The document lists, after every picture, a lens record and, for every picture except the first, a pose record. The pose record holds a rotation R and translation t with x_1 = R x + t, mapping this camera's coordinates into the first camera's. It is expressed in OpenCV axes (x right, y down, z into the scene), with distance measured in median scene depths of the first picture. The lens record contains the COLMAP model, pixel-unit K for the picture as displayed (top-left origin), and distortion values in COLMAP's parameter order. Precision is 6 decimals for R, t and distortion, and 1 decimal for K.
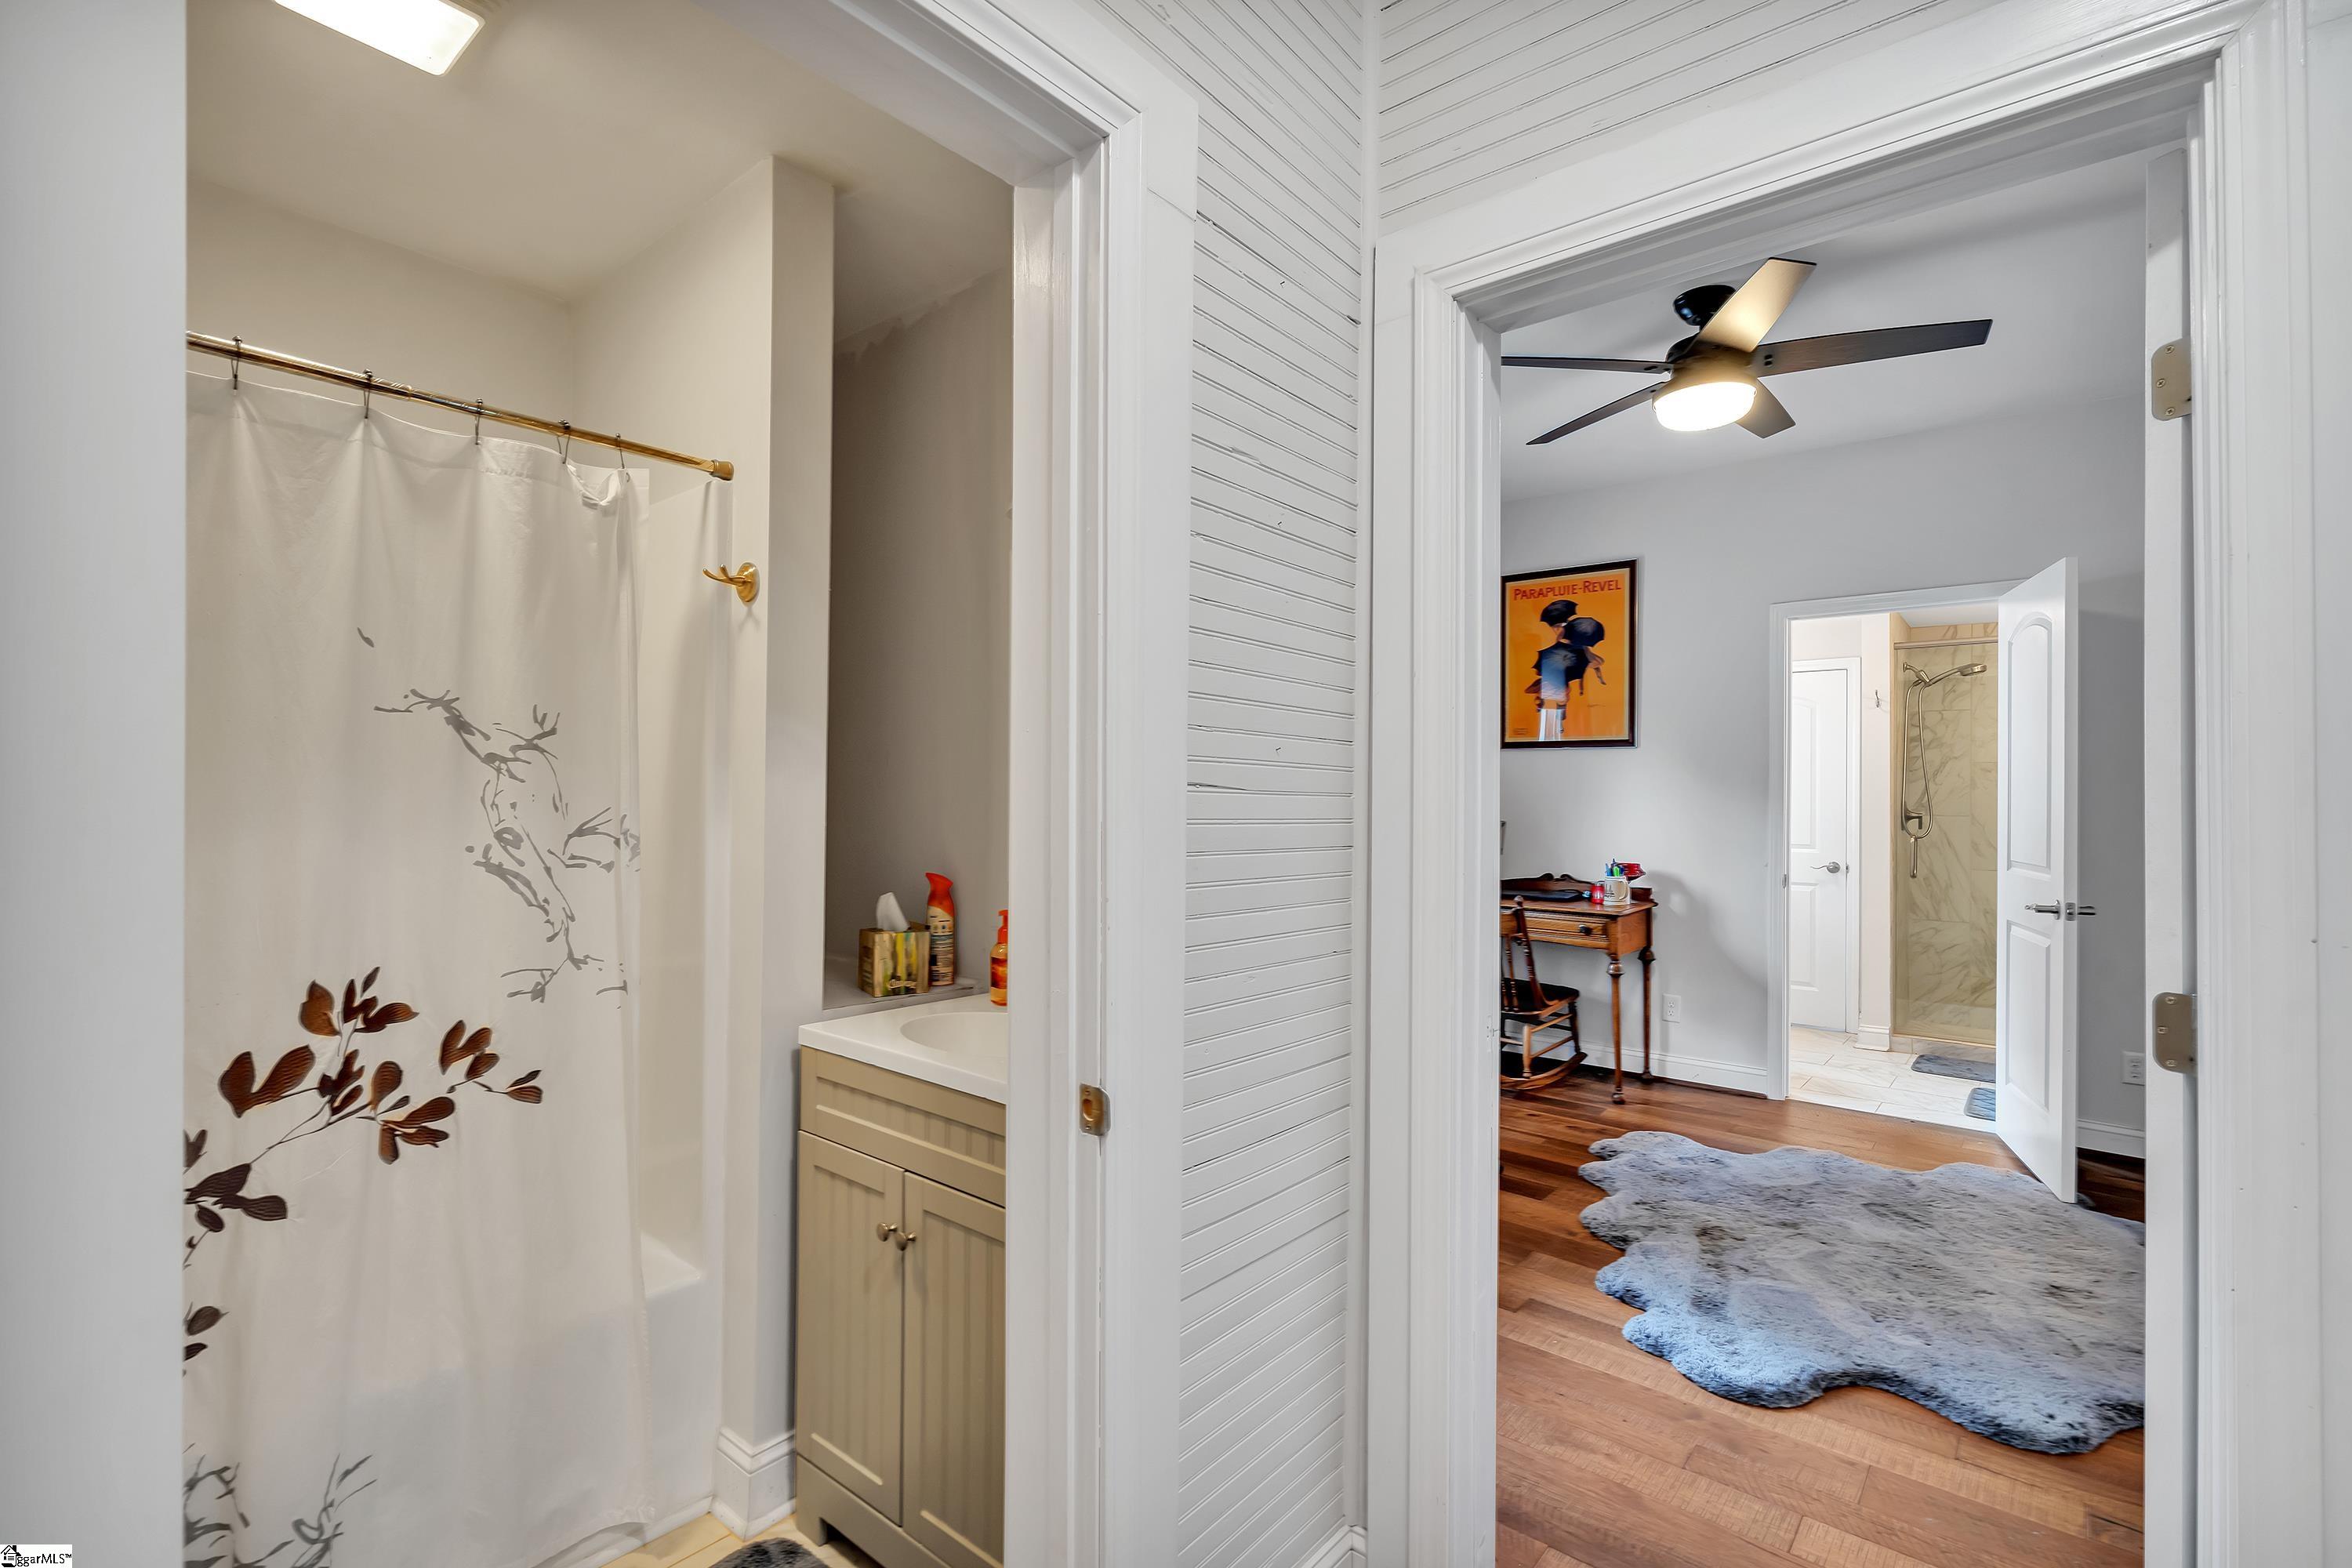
lens RADIAL K [[1052.3, 0, 1174.8], [0, 1052.3, 789.9], [0, 0, 1]] dist [-0.012307, 0.002301]
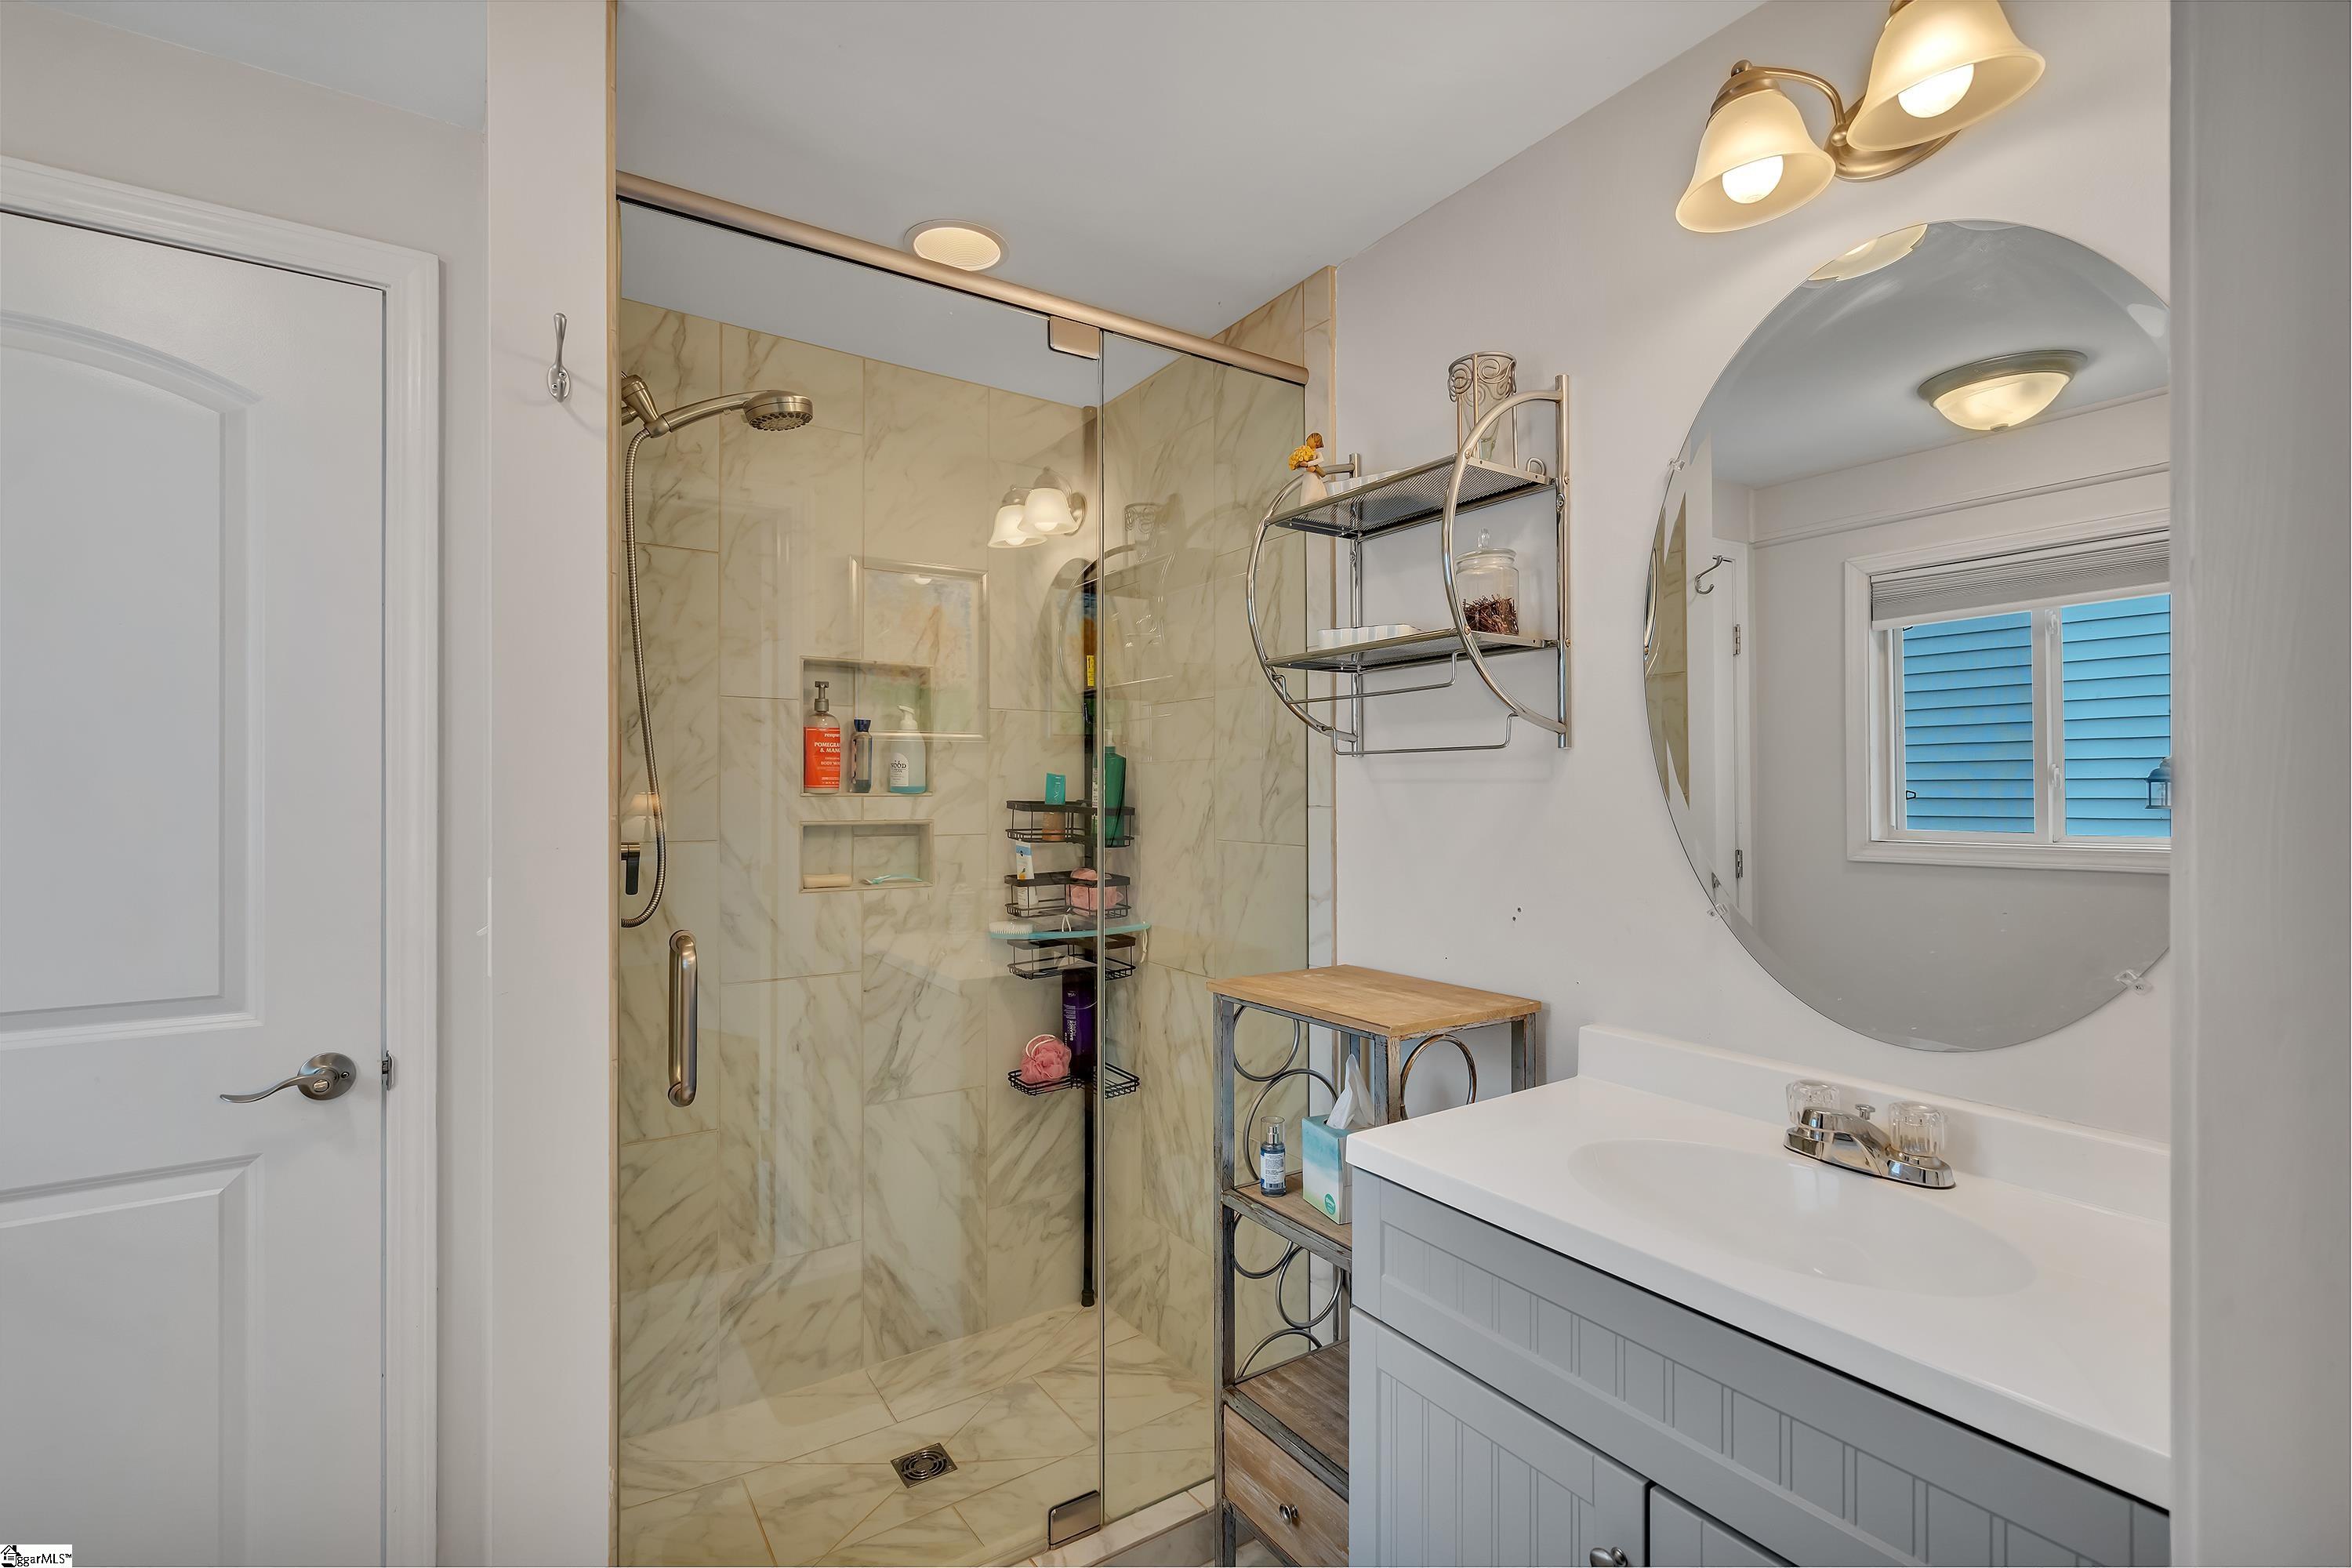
lens RADIAL K [[1052.3, 0, 1180.0], [0, 1052.3, 787.5], [0, 0, 1]] dist [-0.012307, 0.002301]
pose [[0.276902, -0.003909, 0.960890, 0.558597], [-0.003635, 0.999980, 0.005116, 0.004939], [-0.960891, -0.004909, 0.276882, 0.920780]]
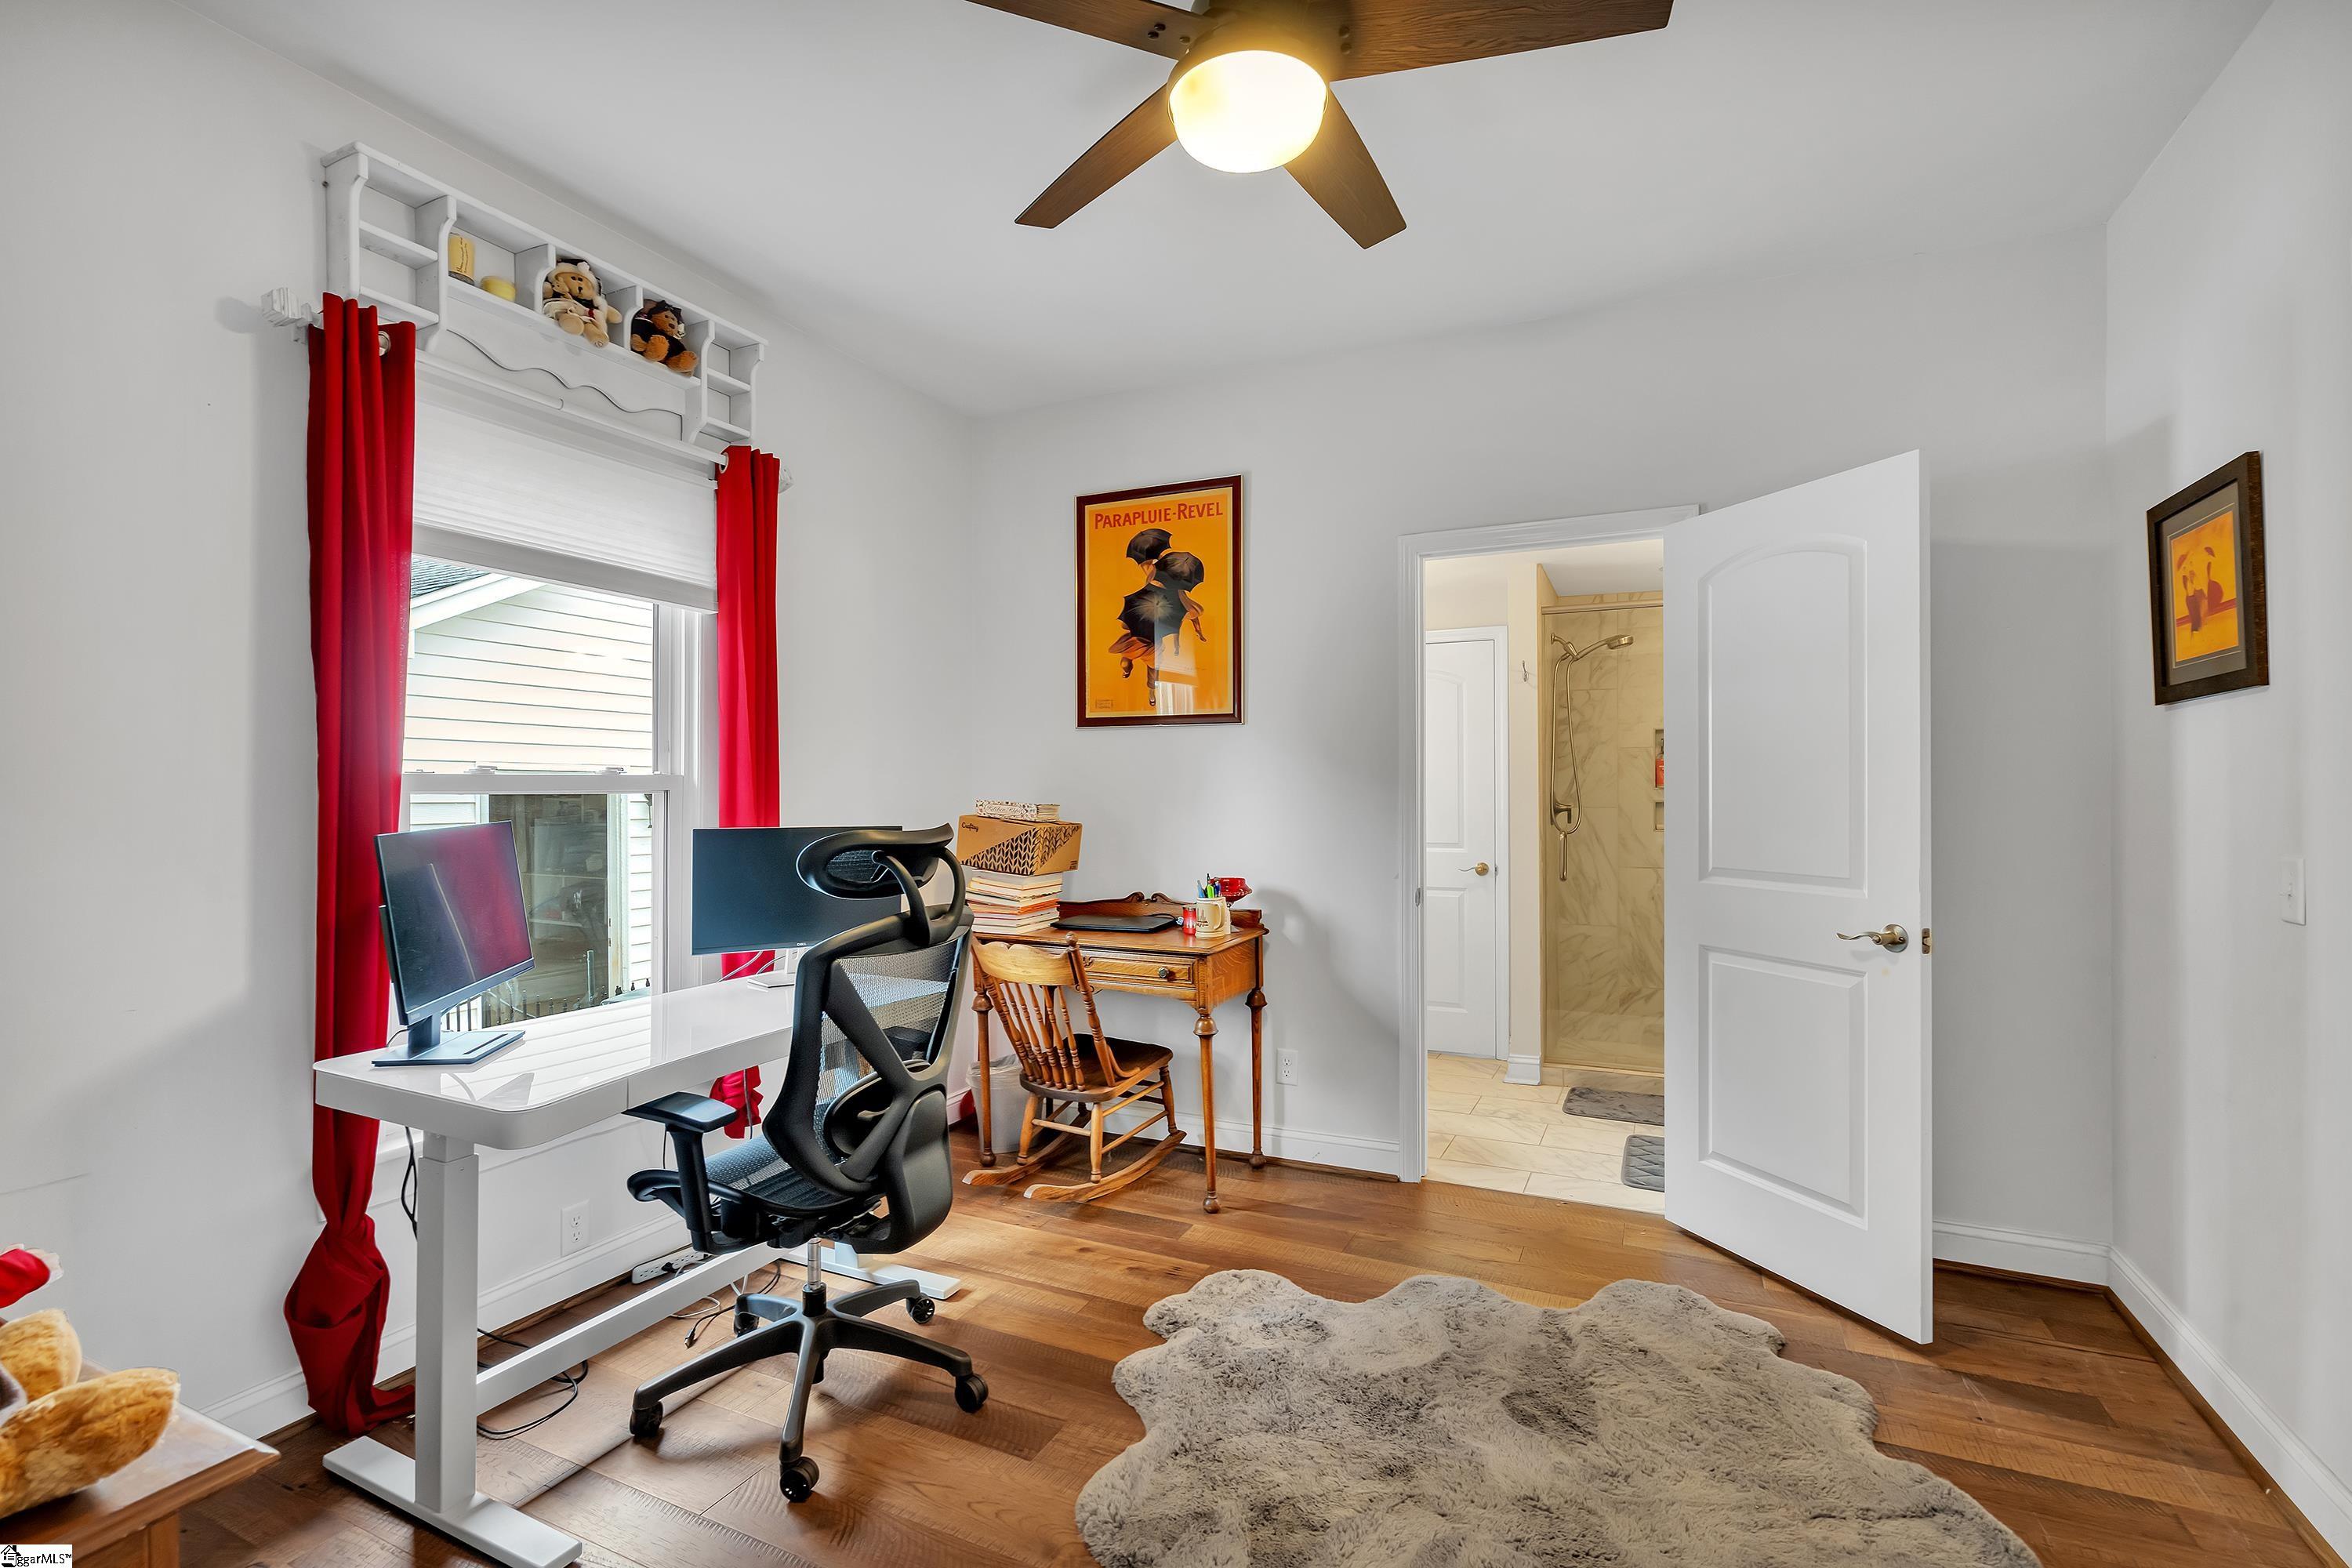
lens RADIAL K [[1052.3, 0, 1177.0], [0, 1052.3, 788.3], [0, 0, 1]] dist [-0.012307, 0.002301]
pose [[0.964914, -0.009070, 0.262409, 0.197367], [0.008489, 0.999958, 0.003349, 0.002990], [-0.262429, -0.001004, 0.964951, 0.284243]]
